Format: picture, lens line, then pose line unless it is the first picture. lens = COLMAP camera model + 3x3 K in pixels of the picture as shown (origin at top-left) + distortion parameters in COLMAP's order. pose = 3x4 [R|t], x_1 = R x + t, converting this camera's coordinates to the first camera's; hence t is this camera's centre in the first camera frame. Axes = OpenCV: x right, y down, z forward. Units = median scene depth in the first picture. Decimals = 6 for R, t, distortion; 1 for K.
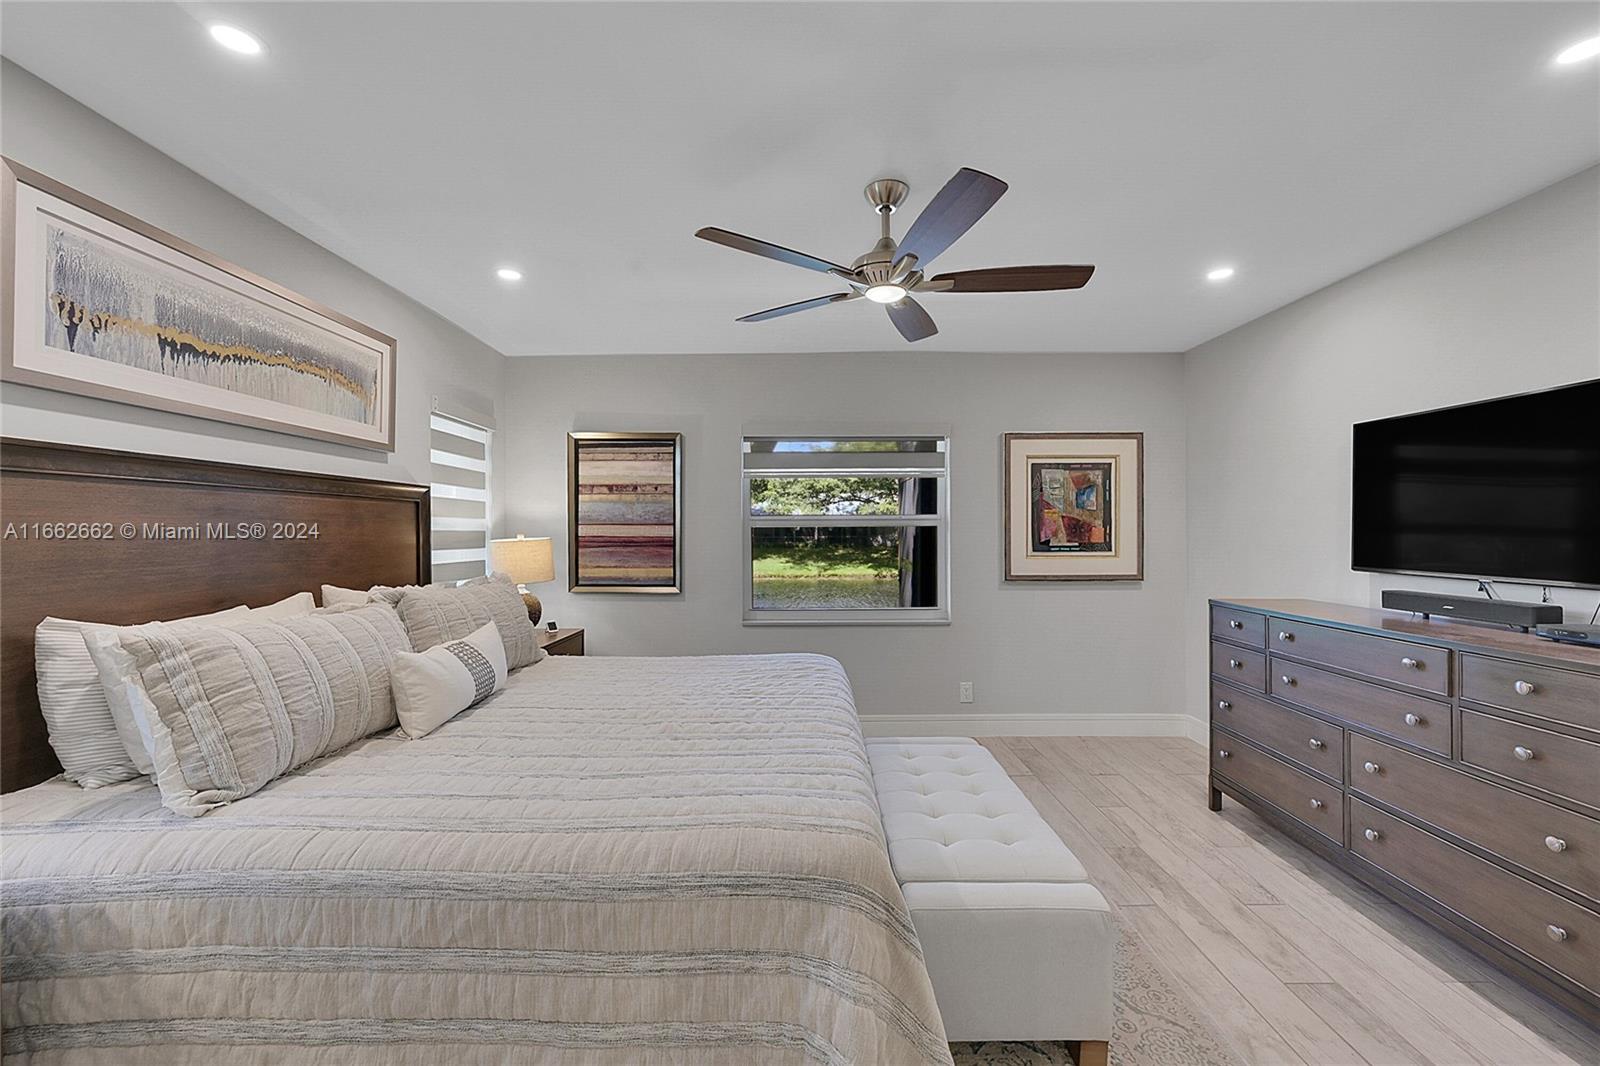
lens RADIAL K [[644.8, 0, 809.4], [0, 644.8, 531.4], [0, 0, 1]] dist [0.001767, -0.000227]
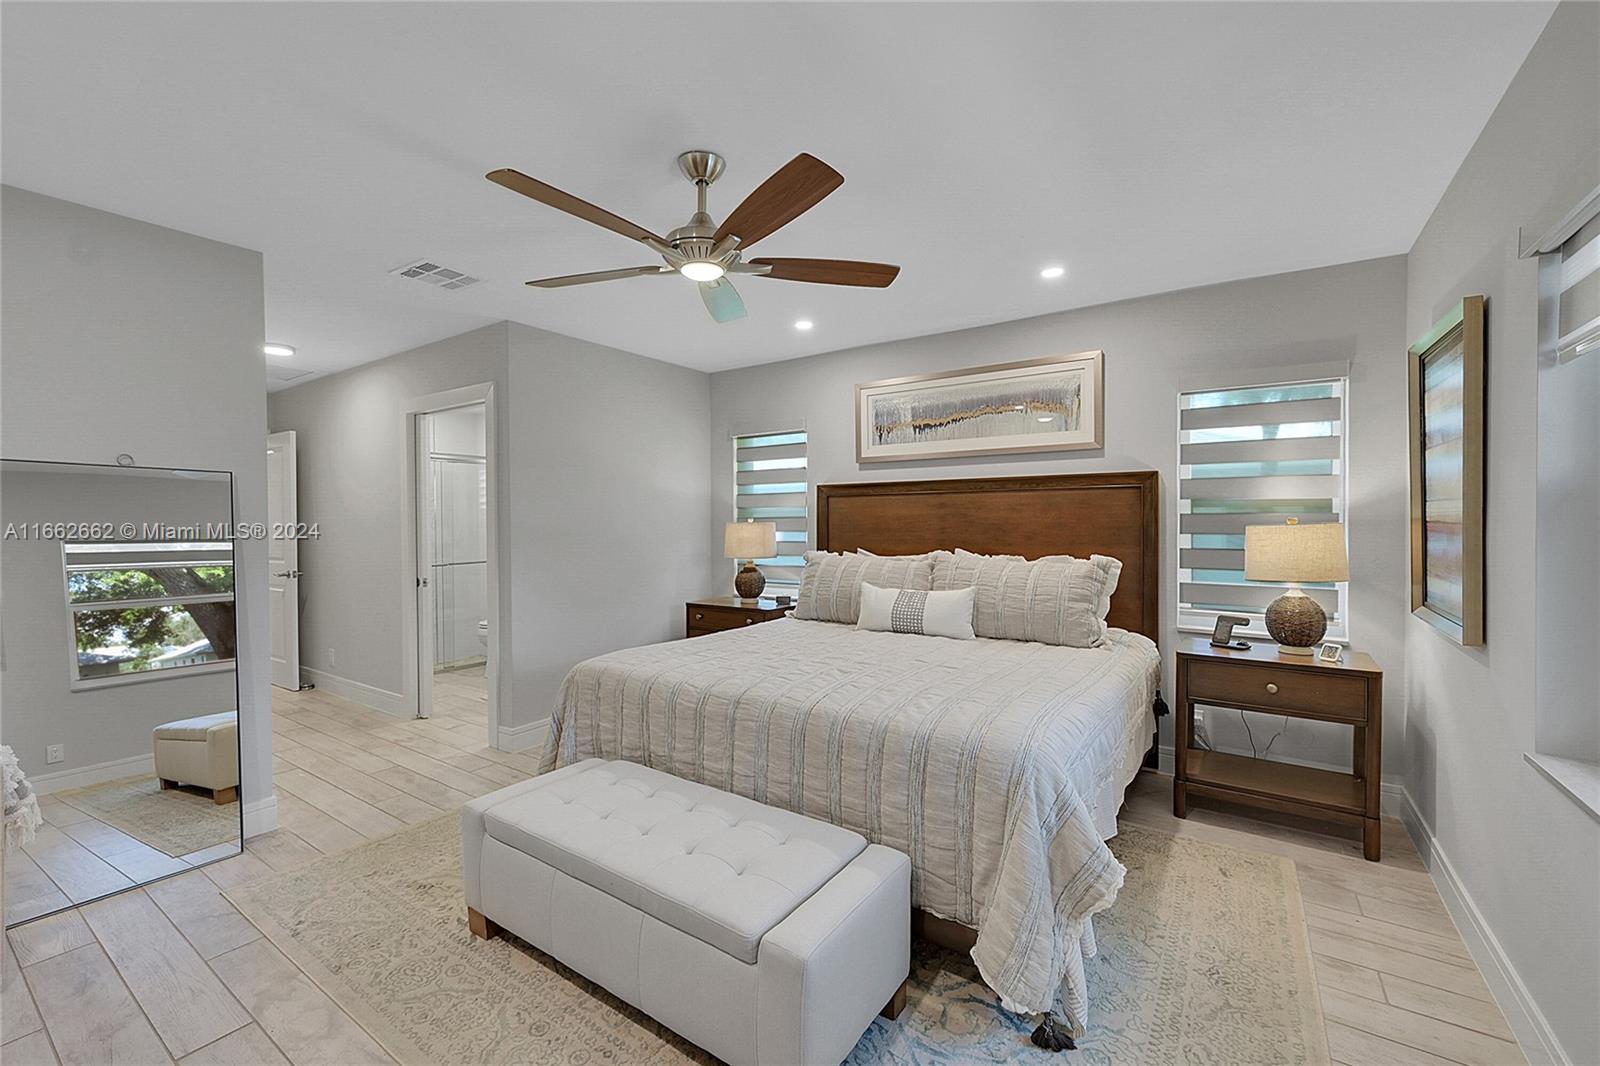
lens RADIAL K [[644.8, 0, 809.0], [0, 644.8, 526.7], [0, 0, 1]] dist [0.001767, -0.000227]
pose [[-0.552666, -0.003795, -0.833394, 0.437043], [-0.006347, 0.999980, -0.000344, 0.016677], [0.833378, 0.005099, -0.552679, 0.857184]]
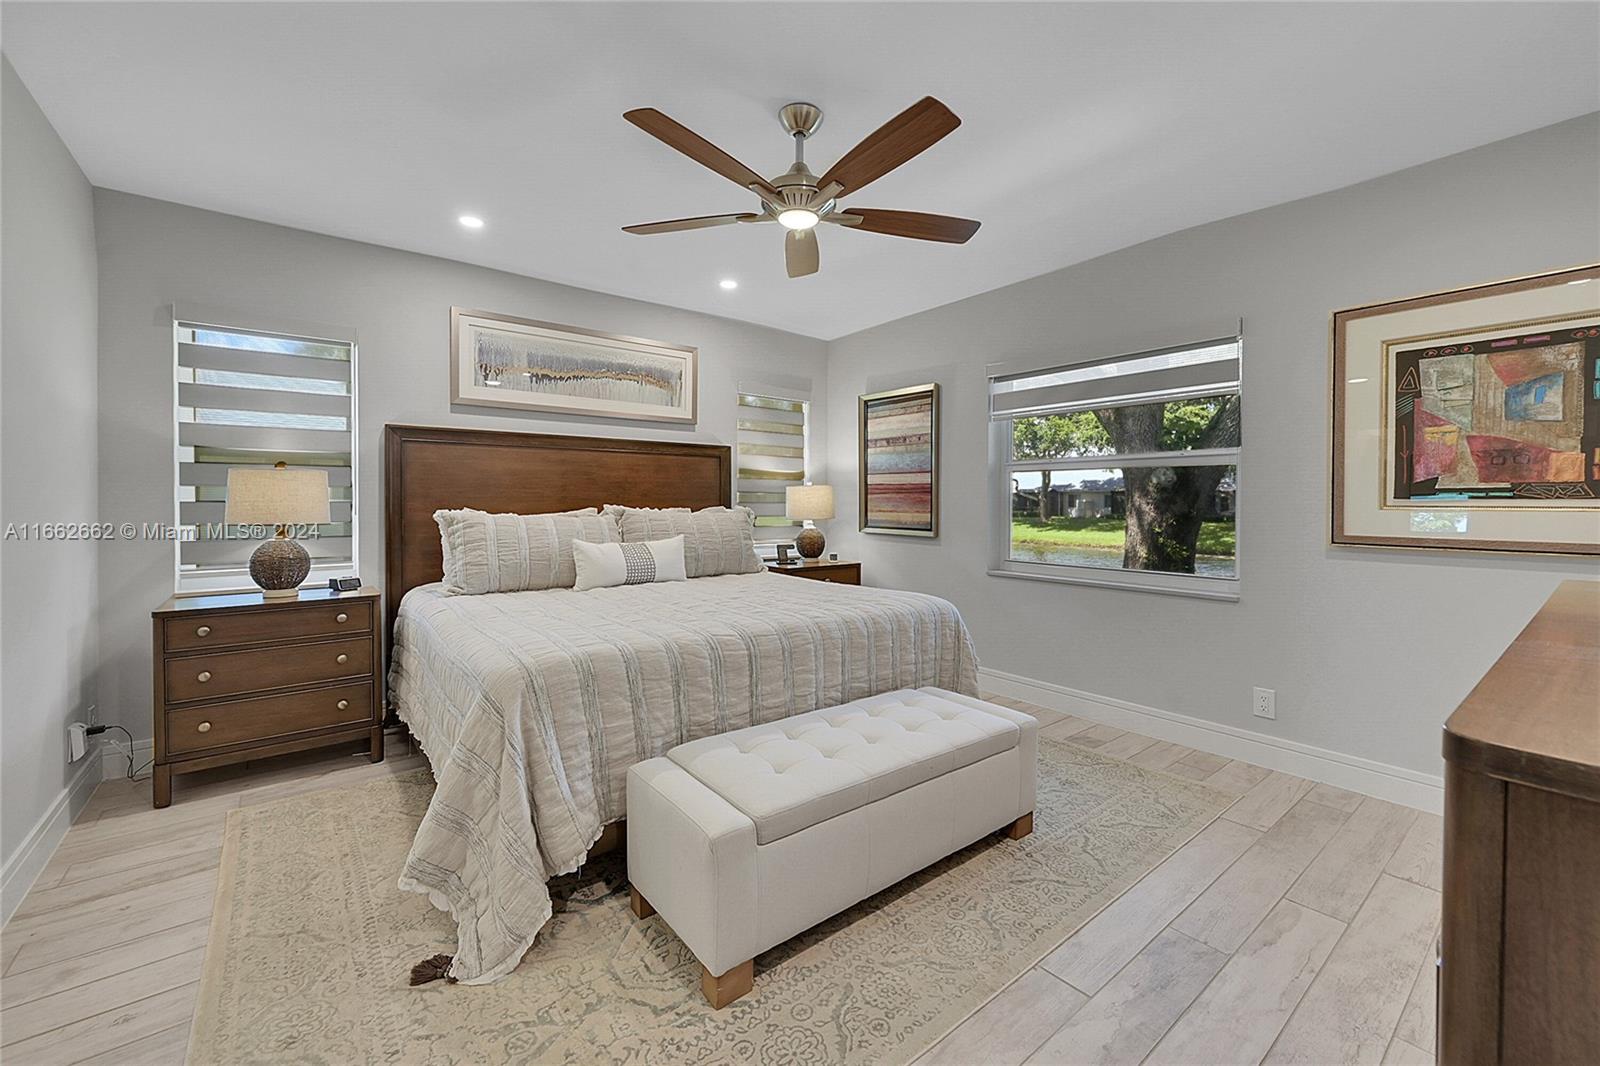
lens RADIAL K [[644.8, 0, 823.7], [0, 644.8, 507.9], [0, 0, 1]] dist [0.001767, -0.000227]
pose [[0.629170, 0.011746, -0.777179, 0.494868], [-0.005953, 0.999929, 0.010293, 0.038356], [0.777245, -0.001849, 0.629196, 0.207399]]
